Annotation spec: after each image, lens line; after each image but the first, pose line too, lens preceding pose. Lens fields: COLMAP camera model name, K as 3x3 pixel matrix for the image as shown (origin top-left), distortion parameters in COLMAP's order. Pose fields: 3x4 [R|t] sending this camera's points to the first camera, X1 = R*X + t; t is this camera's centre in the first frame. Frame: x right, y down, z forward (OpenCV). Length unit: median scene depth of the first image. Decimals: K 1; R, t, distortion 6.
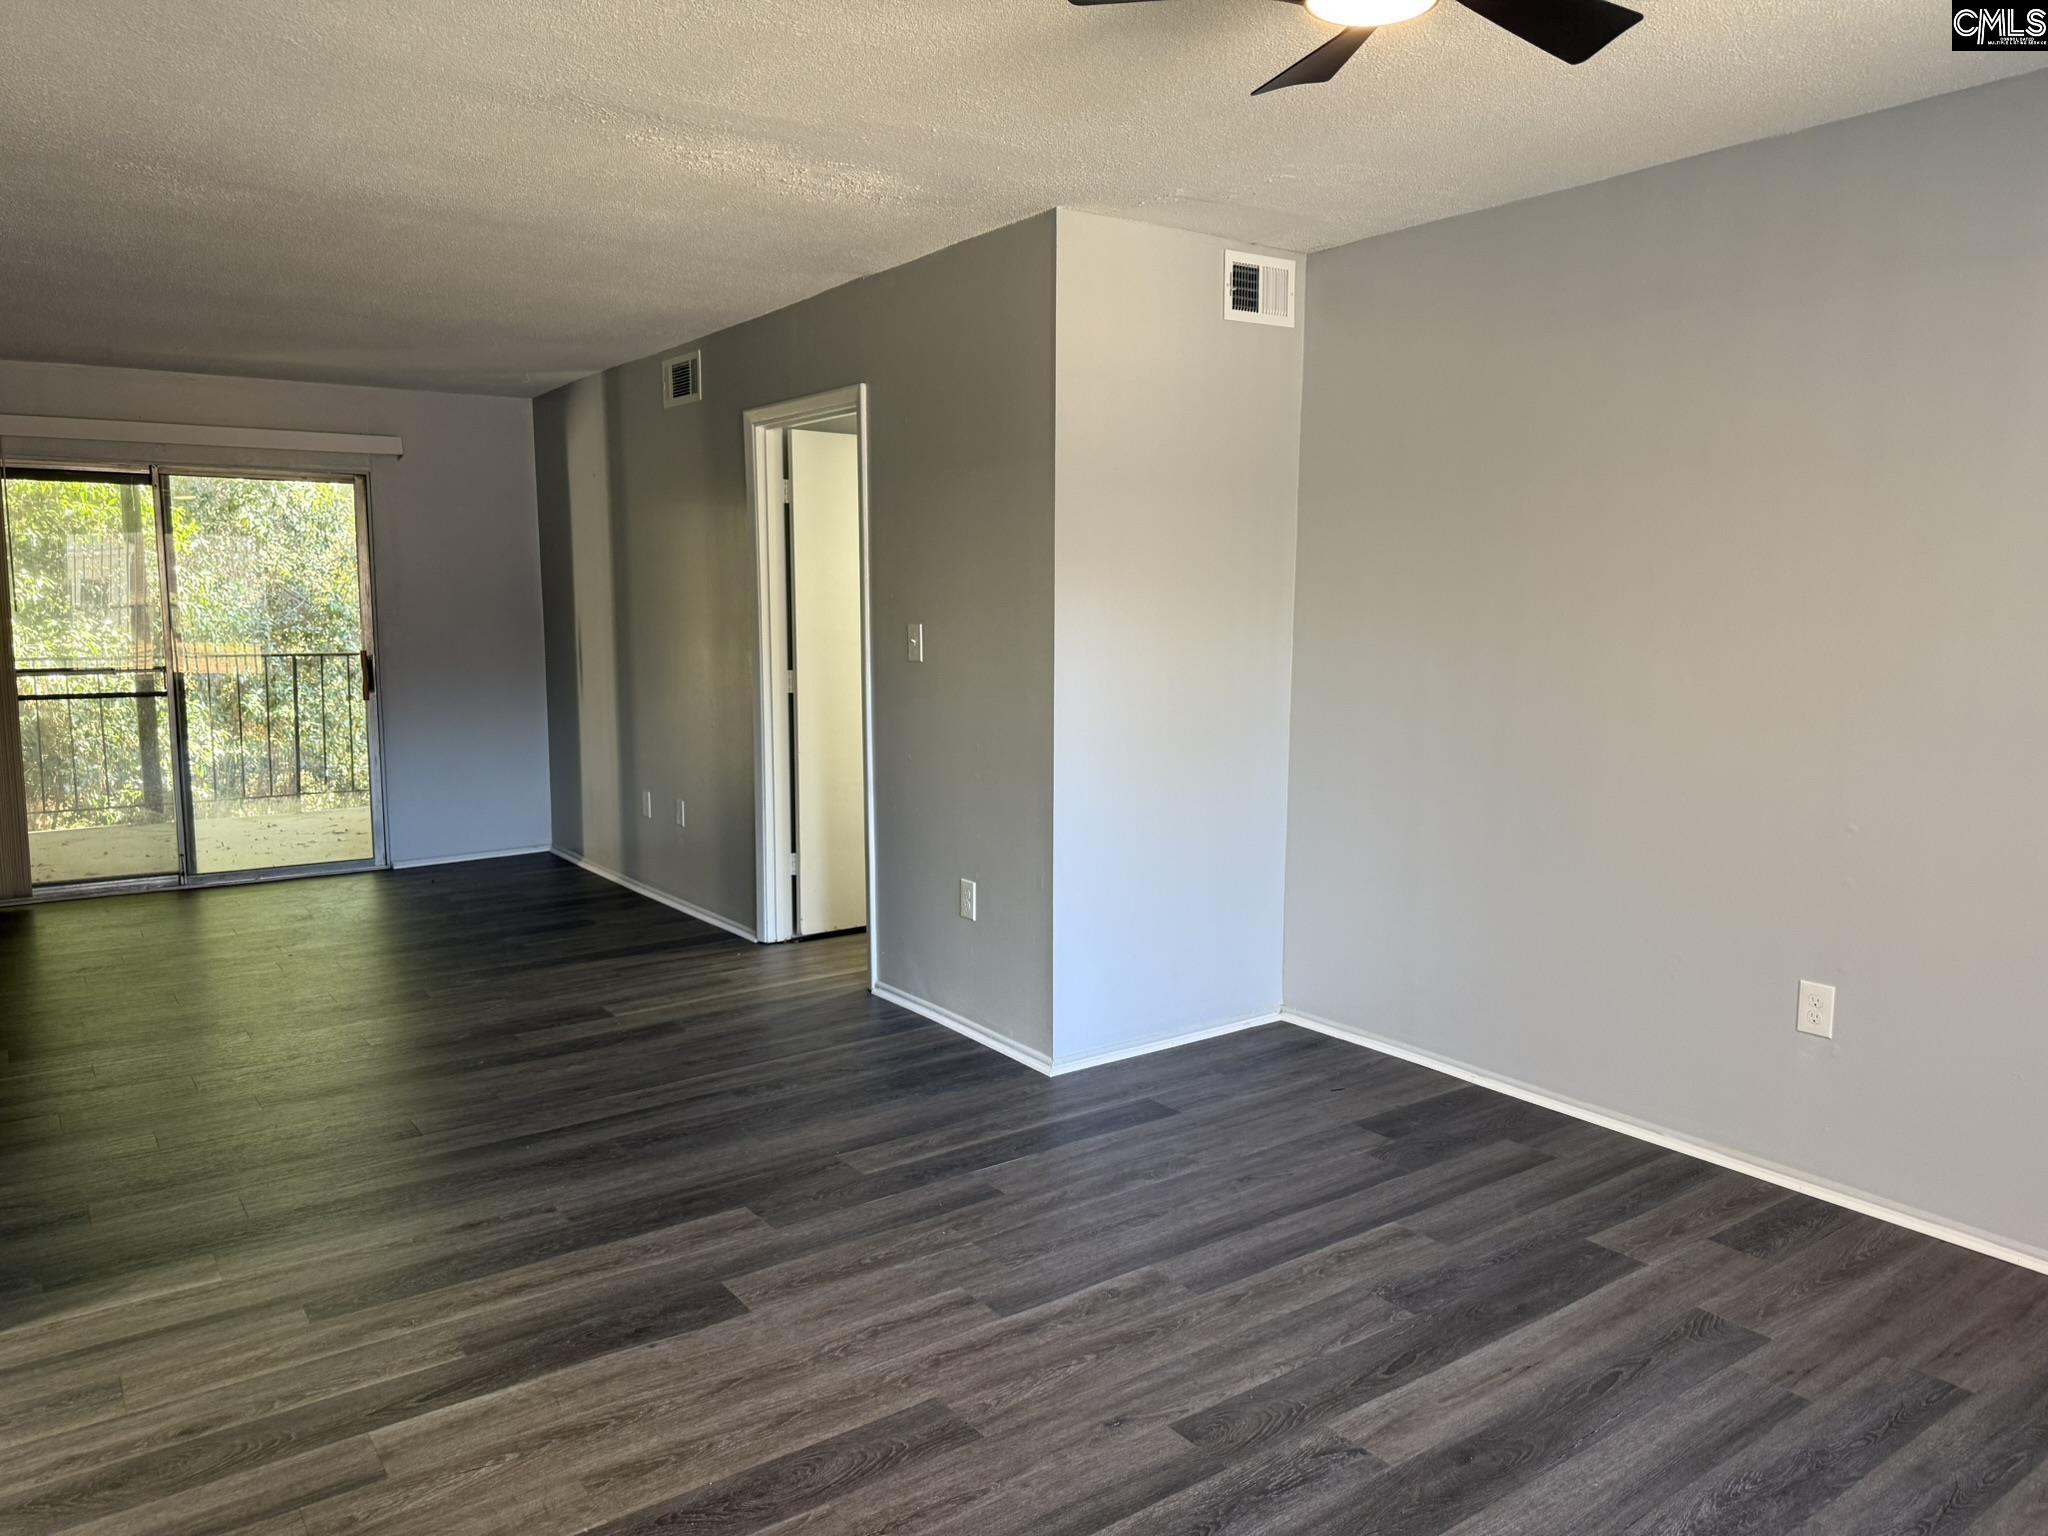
lens RADIAL K [[1445.8, 0, 1025.2], [0, 1445.8, 756.1], [0, 0, 1]] dist [0.003518, -0.011326]
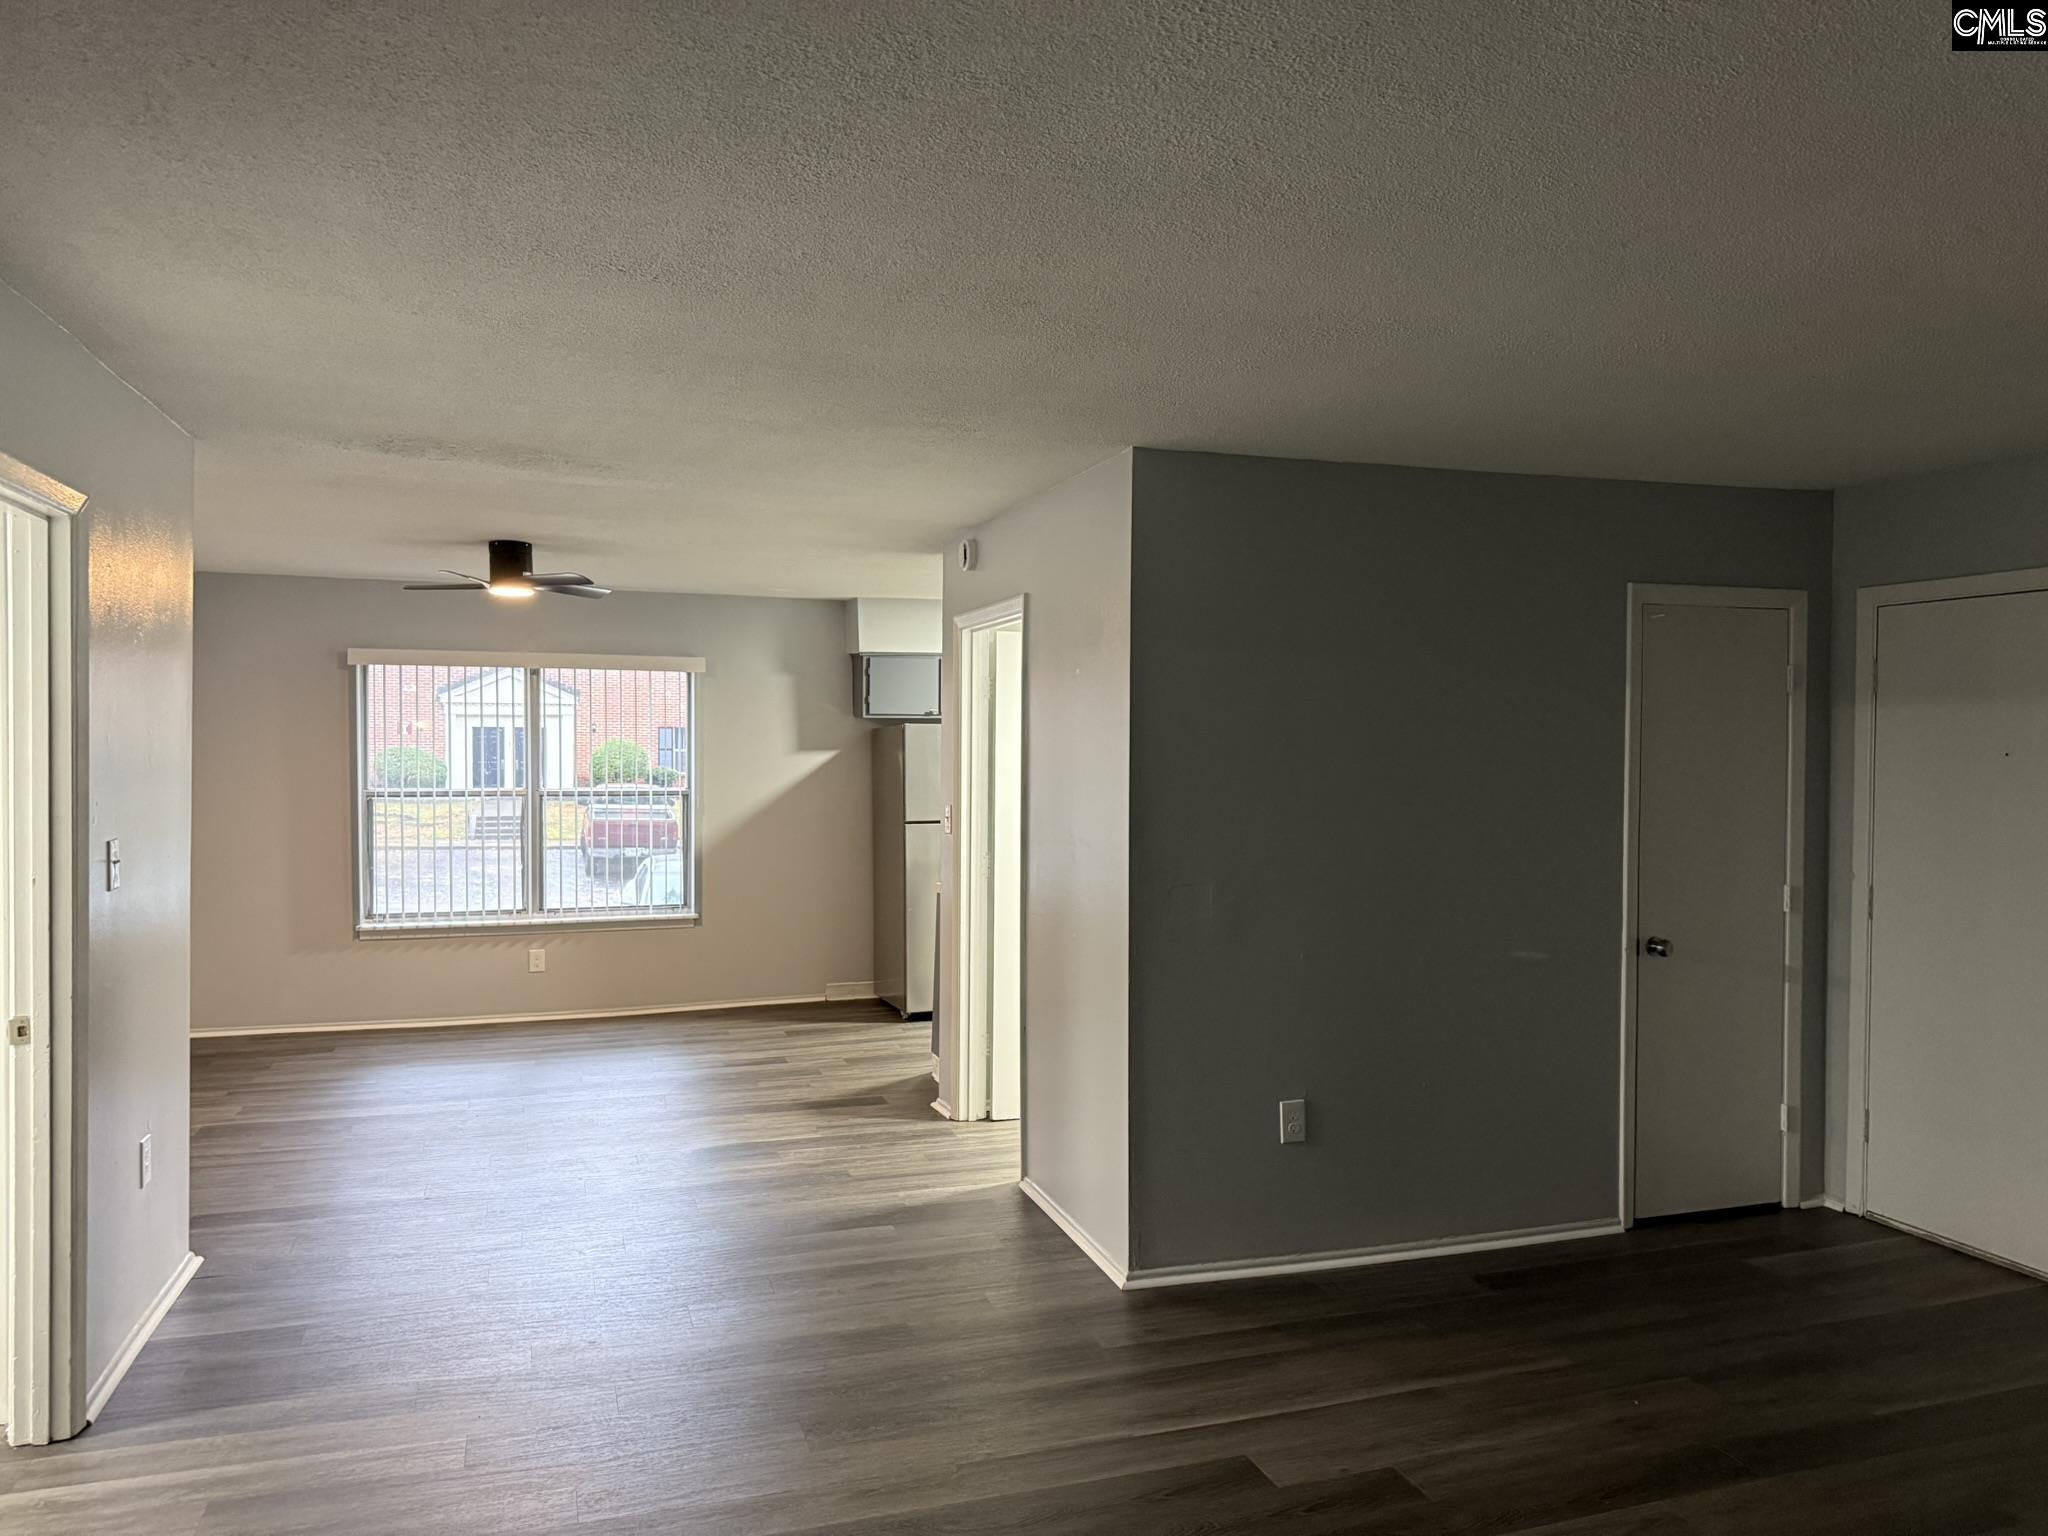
lens RADIAL K [[1445.8, 0, 1025.2], [0, 1445.8, 756.1], [0, 0, 1]] dist [0.003518, -0.011326]
pose [[-0.953211, -0.004061, 0.302278, -1.414674], [0.034000, 0.992125, 0.120545, -0.401488], [-0.300388, 0.125182, -0.945567, 2.915513]]
